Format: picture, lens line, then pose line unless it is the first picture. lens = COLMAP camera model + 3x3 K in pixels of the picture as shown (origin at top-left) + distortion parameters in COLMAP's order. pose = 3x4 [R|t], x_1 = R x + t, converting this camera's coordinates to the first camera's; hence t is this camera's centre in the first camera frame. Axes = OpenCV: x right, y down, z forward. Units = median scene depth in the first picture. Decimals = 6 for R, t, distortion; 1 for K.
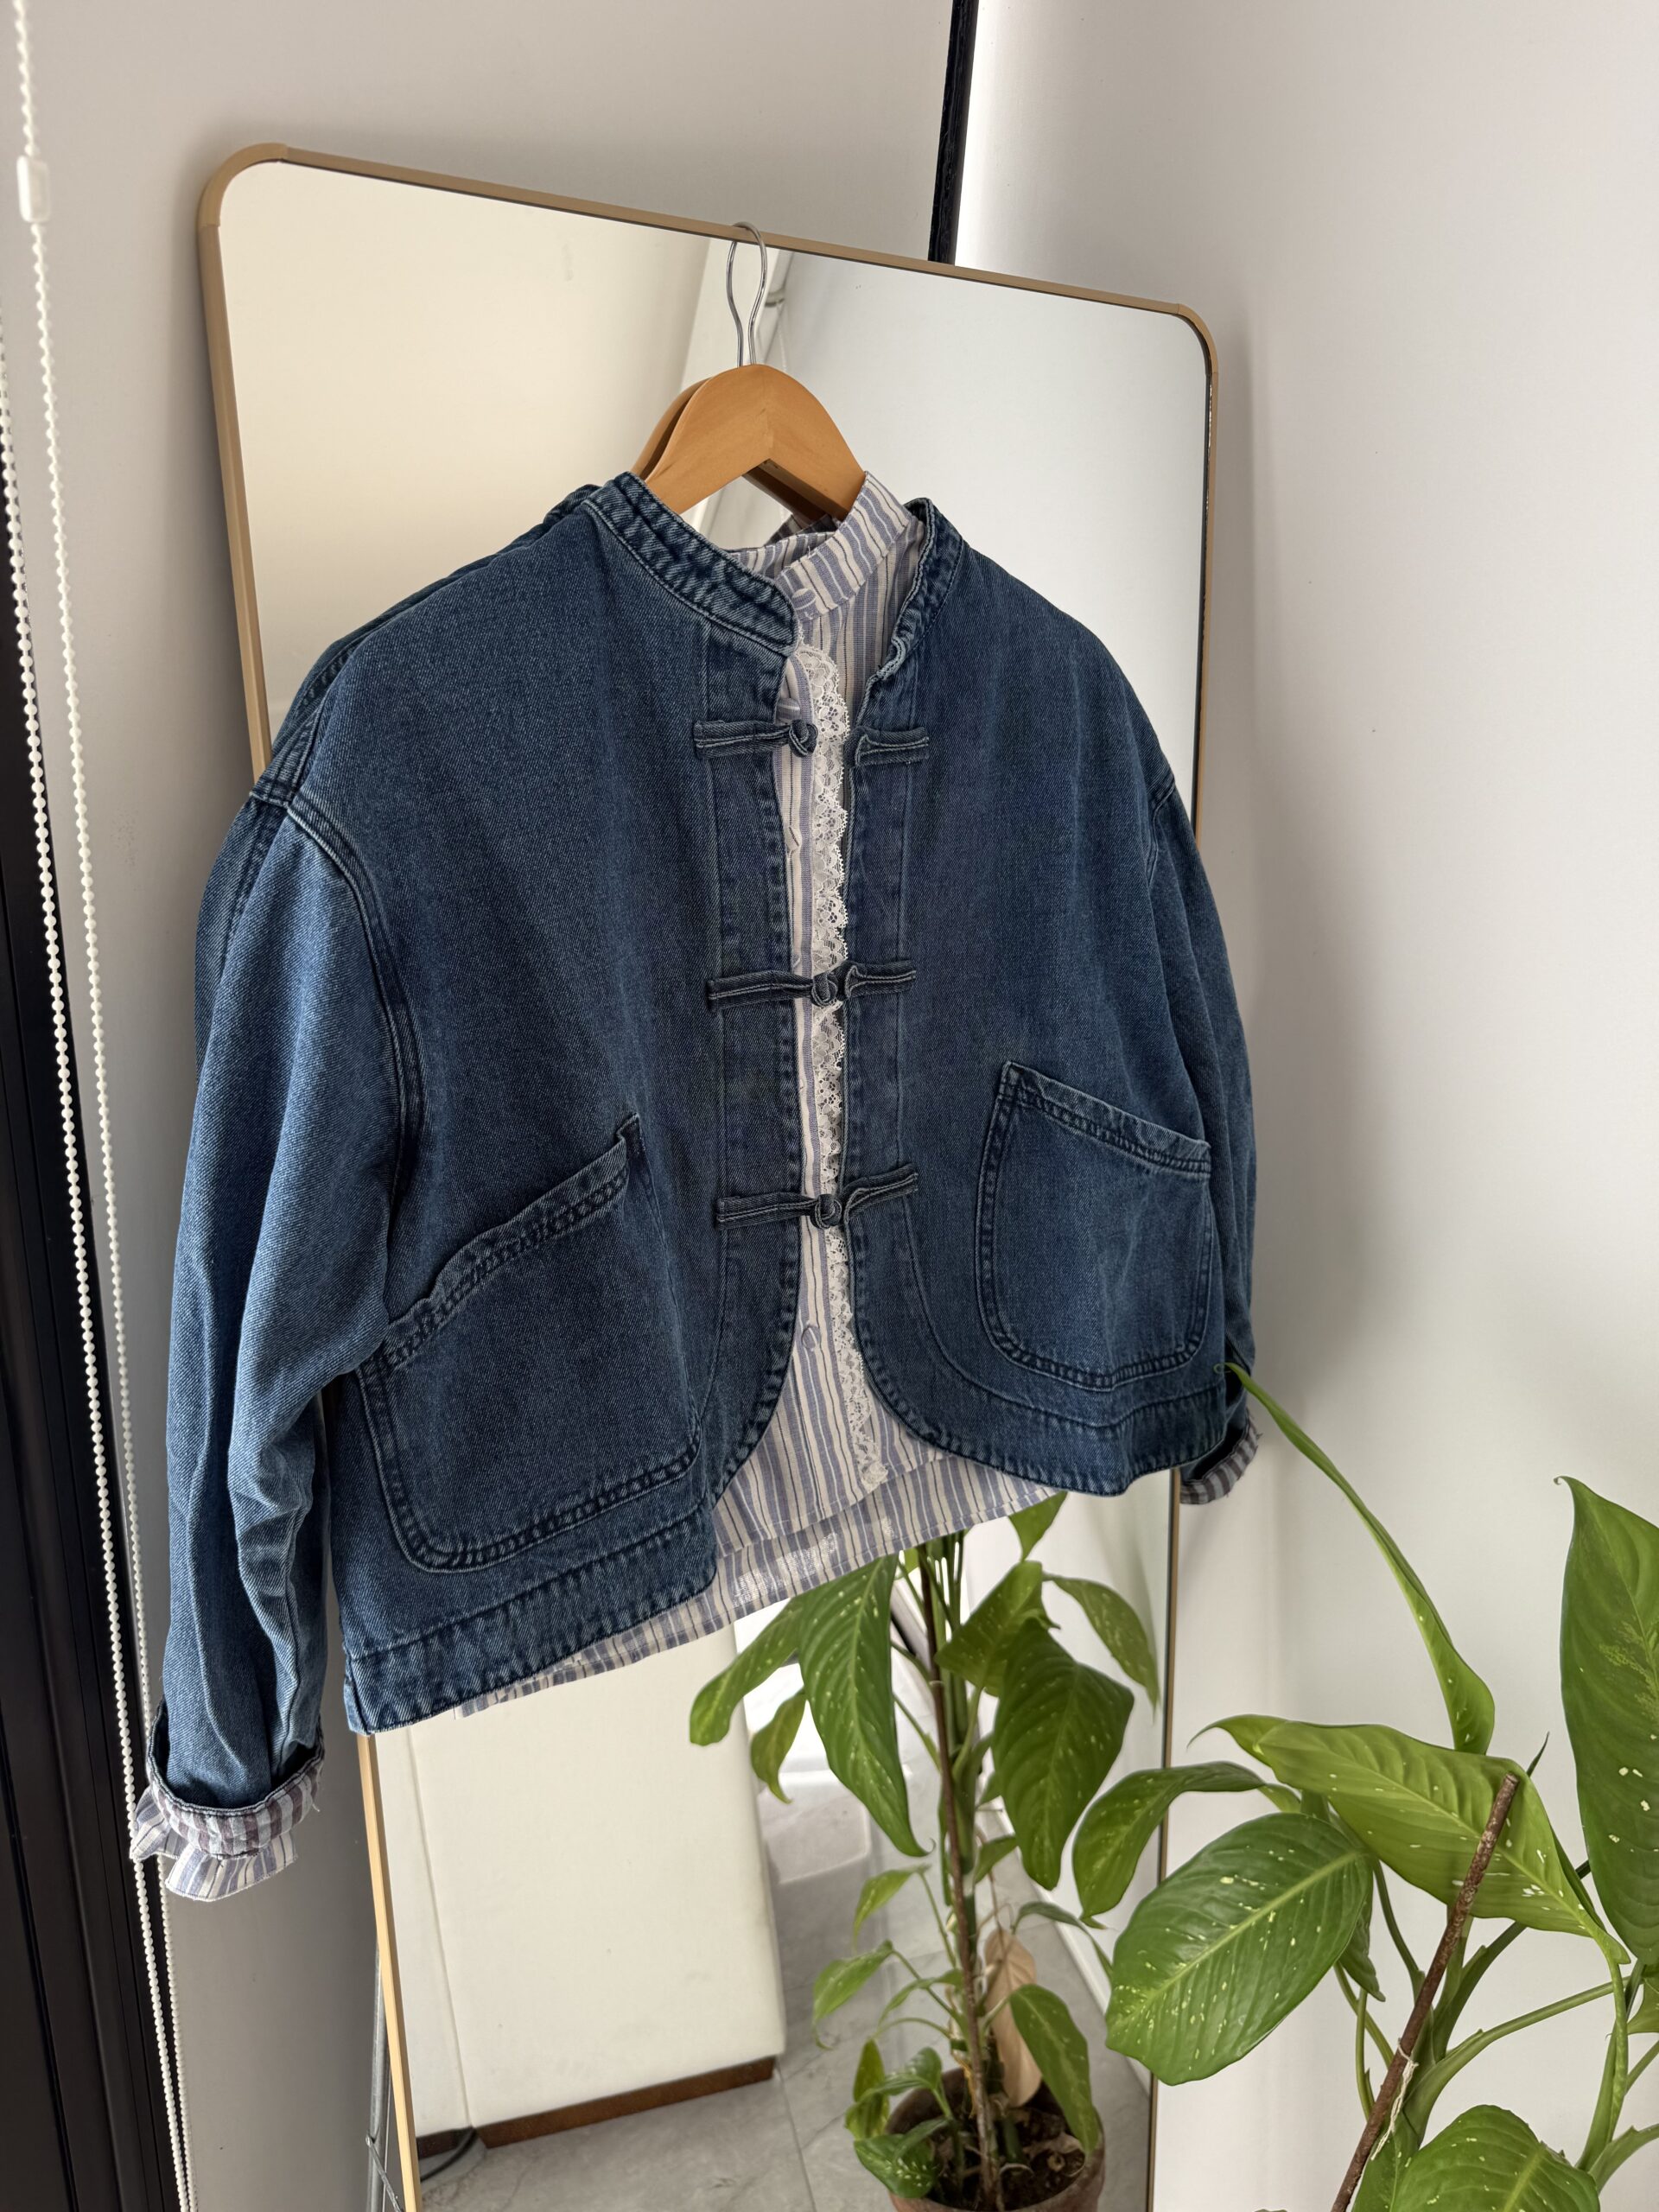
lens RADIAL K [[1685.2, 0, 829.5], [0, 1685.2, 1106.0], [0, 0, 1]] dist [0.064064, -0.062354]
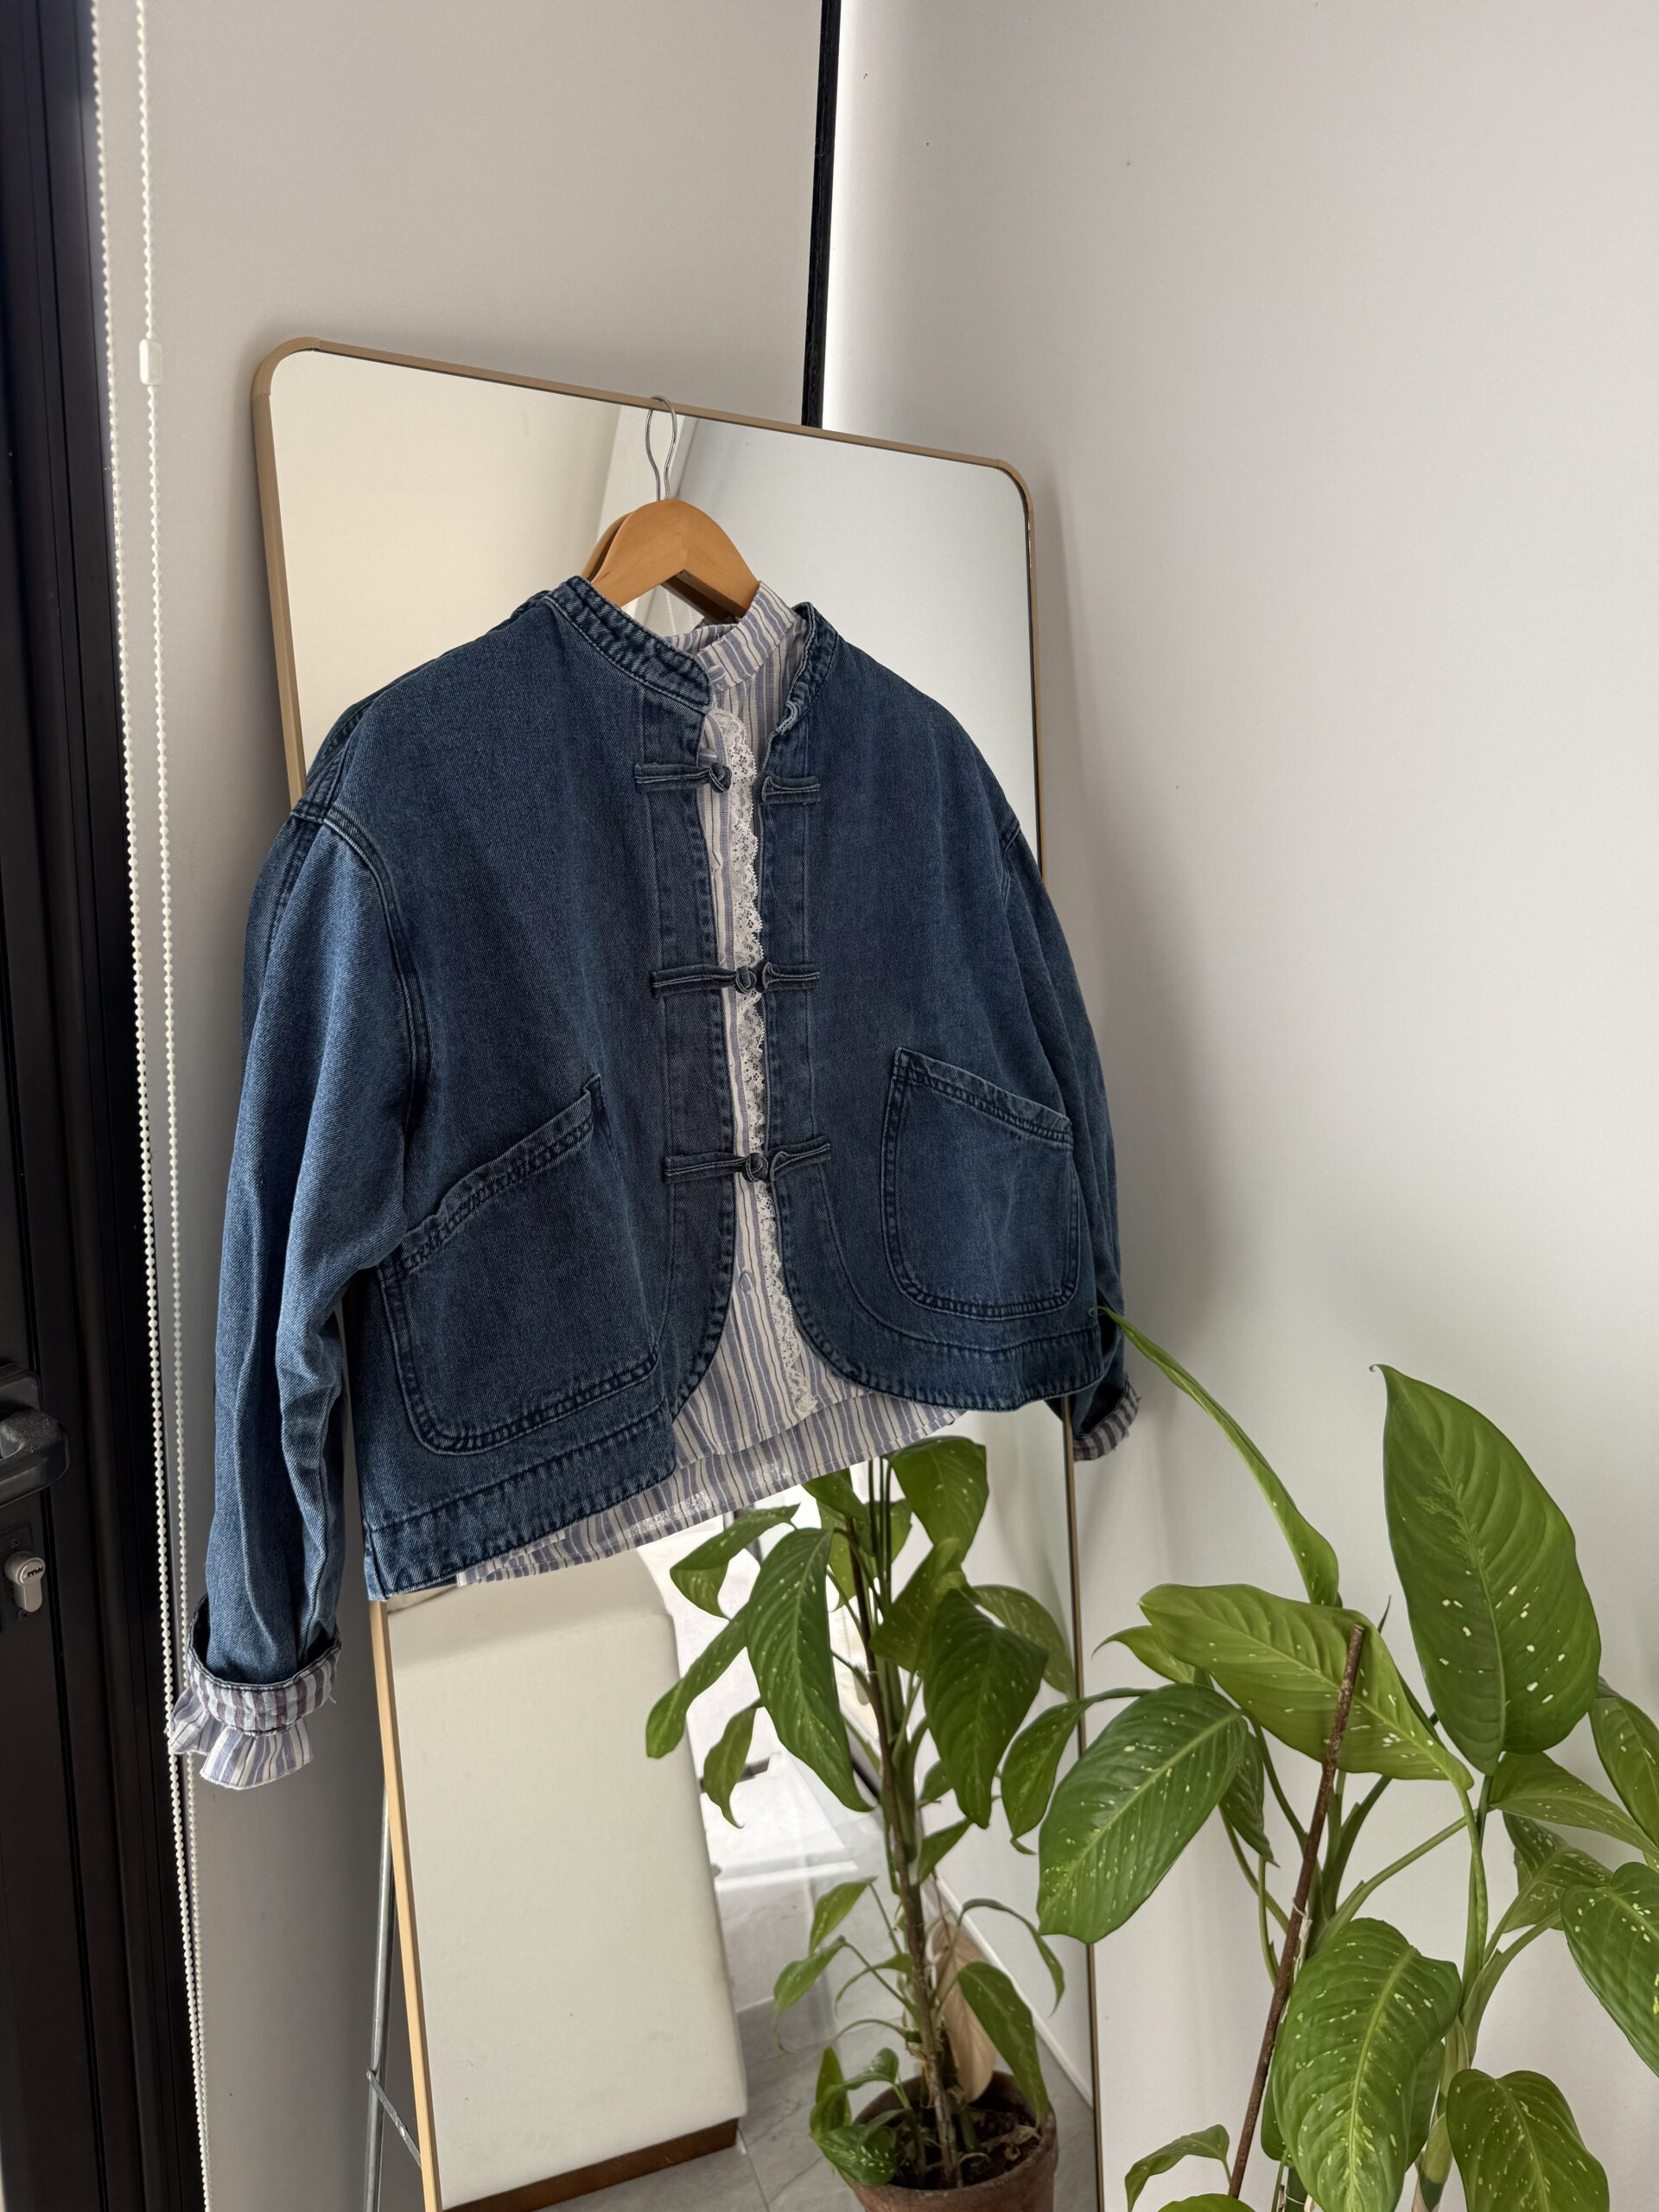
lens RADIAL K [[1744.9, 0, 829.5], [0, 1744.9, 1106.0], [0, 0, 1]] dist [0.114424, -0.163271]
pose [[0.997531, -0.044173, 0.054592, -0.015772], [0.051676, 0.988123, -0.144718, 0.210214], [-0.047551, 0.147182, 0.987966, -0.255309]]
